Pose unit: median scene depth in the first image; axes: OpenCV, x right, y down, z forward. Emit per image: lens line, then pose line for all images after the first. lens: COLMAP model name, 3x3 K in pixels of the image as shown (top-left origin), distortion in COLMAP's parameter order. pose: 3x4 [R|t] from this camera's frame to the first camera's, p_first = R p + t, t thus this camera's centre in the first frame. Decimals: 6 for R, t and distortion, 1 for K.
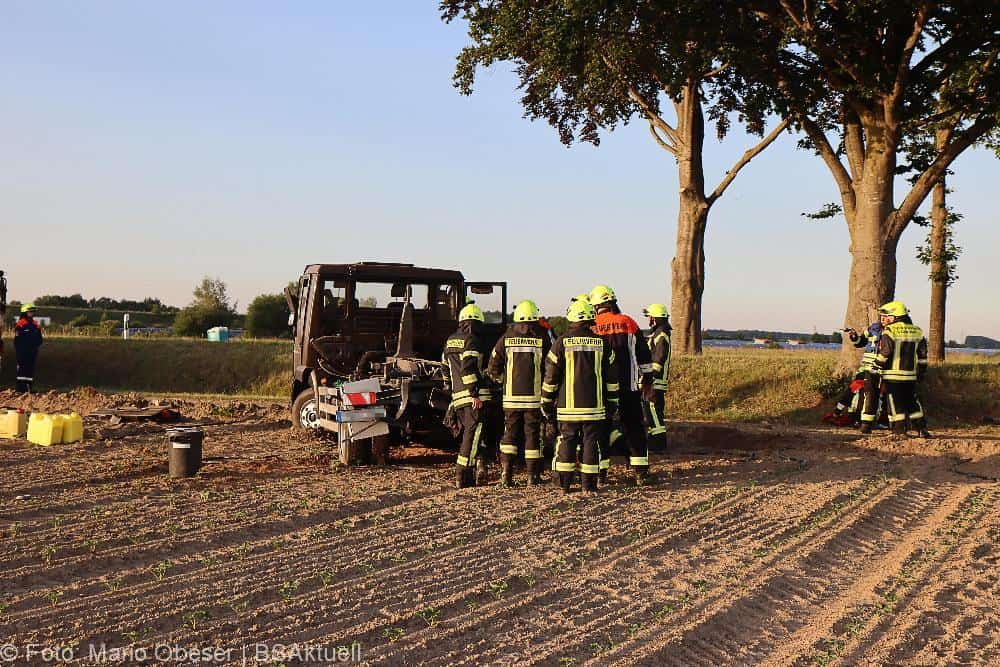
lens RADIAL K [[1249.9, 0, 478.7], [0, 1249.9, 331.2], [0, 0, 1]] dist [0.082018, 0.062380]
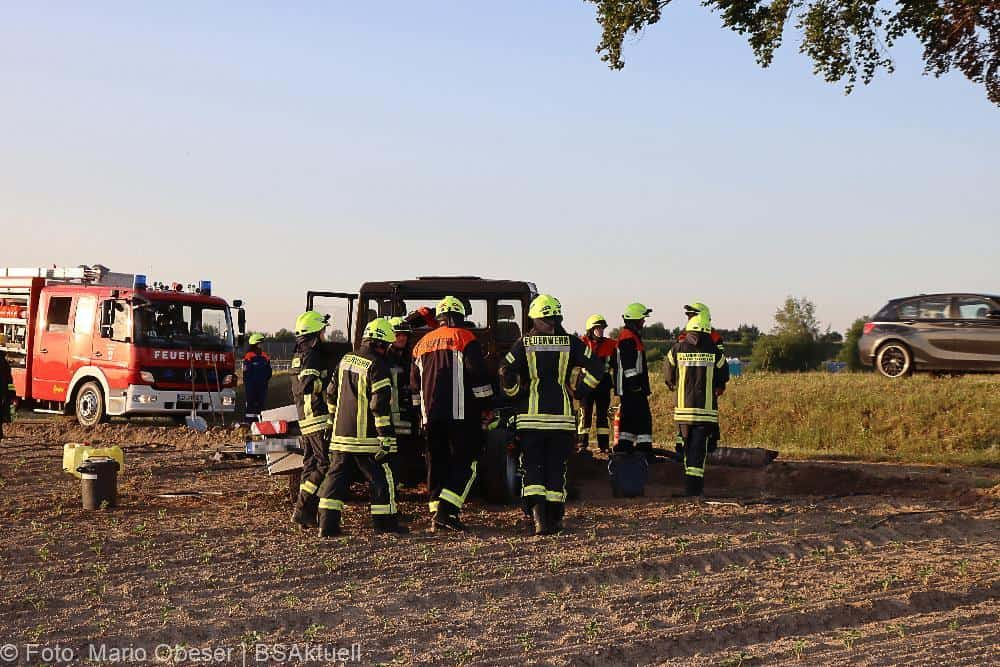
lens RADIAL K [[1605.1, 0, 488.0], [0, 1605.1, 348.0], [0, 0, 1]] dist [0.135759, 0.075433]
pose [[0.920918, -0.020773, -0.389203, 0.387854], [0.016454, 0.999761, -0.014429, 0.011737], [0.389410, 0.006884, 0.921039, -0.017107]]
